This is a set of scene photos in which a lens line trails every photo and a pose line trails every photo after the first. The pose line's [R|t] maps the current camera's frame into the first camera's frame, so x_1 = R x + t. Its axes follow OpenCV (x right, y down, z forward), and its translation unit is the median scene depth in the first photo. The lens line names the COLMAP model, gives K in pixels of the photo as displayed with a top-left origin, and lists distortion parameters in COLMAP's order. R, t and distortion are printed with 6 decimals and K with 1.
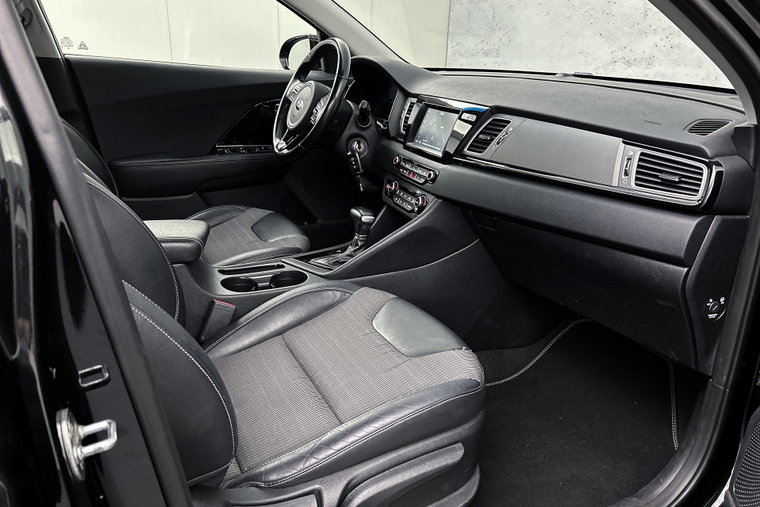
lens RADIAL K [[579.3, 0, 382.2], [0, 579.3, 256.9], [0, 0, 1]] dist [0.054790, -0.063617]
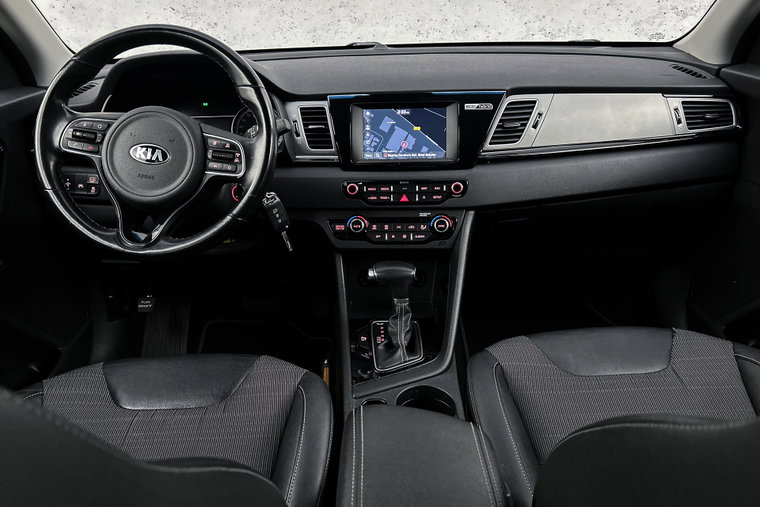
lens RADIAL K [[579.3, 0, 375.5], [0, 579.3, 257.3], [0, 0, 1]] dist [0.054790, -0.063617]
pose [[0.430208, -0.399190, 0.809672, -0.623908], [0.343051, 0.901923, 0.262397, -0.288632], [-0.835007, 0.164873, 0.524957, 0.656350]]
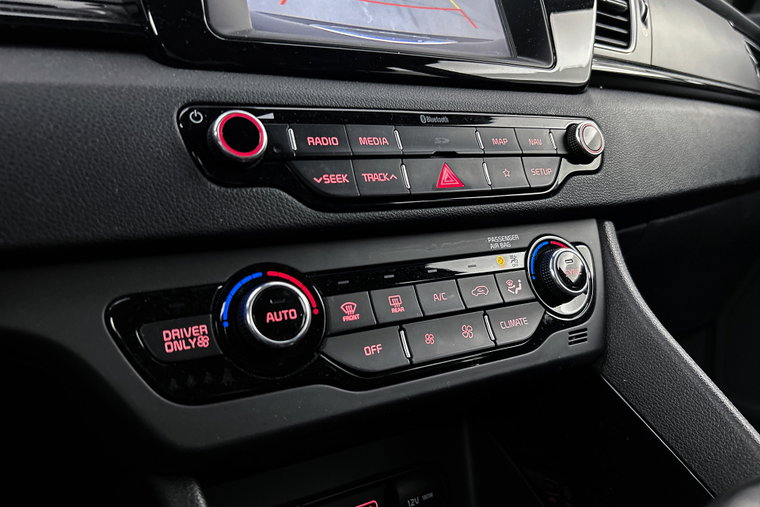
lens RADIAL K [[579.3, 0, 373.1], [0, 579.3, 260.4], [0, 0, 1]] dist [0.054790, -0.063617]
pose [[-0.150054, -0.170458, 0.973873, -0.139959], [0.349776, 0.912169, 0.213551, -0.168627], [-0.924738, 0.372682, -0.077252, 1.065448]]
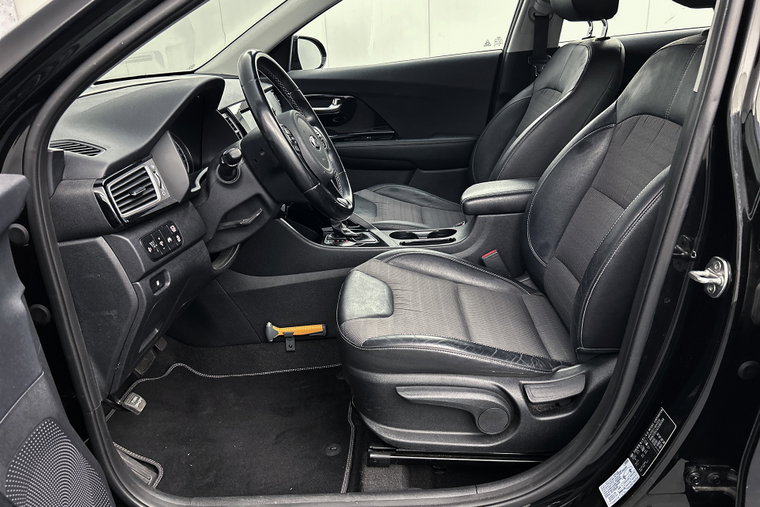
lens RADIAL K [[579.3, 0, 380.2], [0, 579.3, 255.5], [0, 0, 1]] dist [0.054790, -0.063617]
pose [[-0.888335, -0.153565, 0.432758, -0.638263], [0.176783, 0.755415, 0.630948, -0.695963], [-0.423803, 0.636998, -0.643914, 1.779908]]
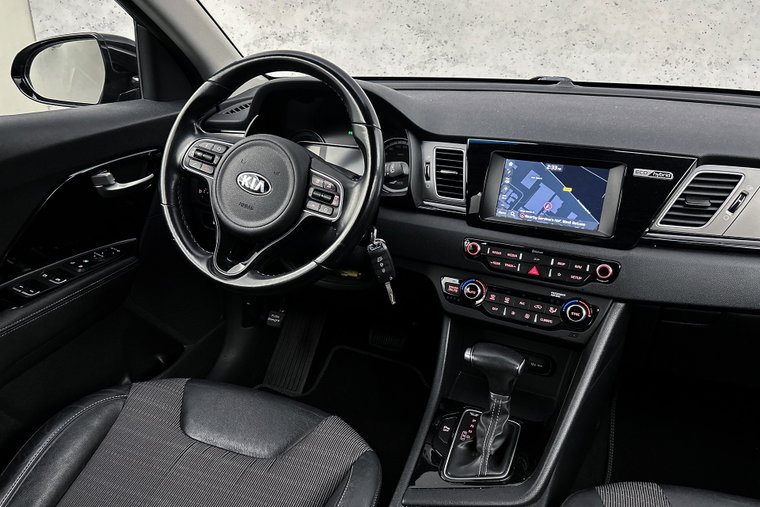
lens RADIAL K [[579.3, 0, 375.0], [0, 579.3, 251.3], [0, 0, 1]] dist [0.054790, -0.063617]
pose [[0.750887, -0.262759, 0.605910, -0.461430], [0.235362, 0.963675, 0.126231, -0.285874], [-0.617069, 0.047823, 0.785455, 0.622642]]
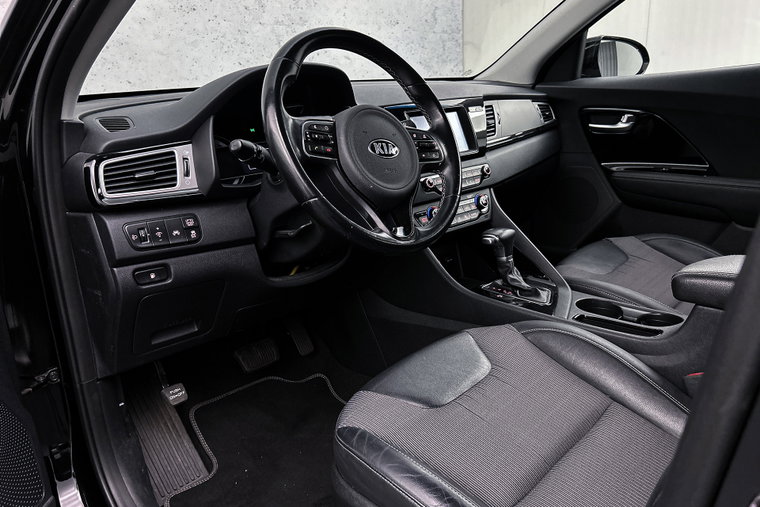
lens RADIAL K [[579.3, 0, 381.7], [0, 579.3, 253.7], [0, 0, 1]] dist [0.054790, -0.063617]
pose [[-0.350902, -0.277890, 0.894229, -0.761958], [0.353027, 0.845231, 0.401194, -0.464750], [-0.867317, 0.456467, -0.198490, 1.358043]]
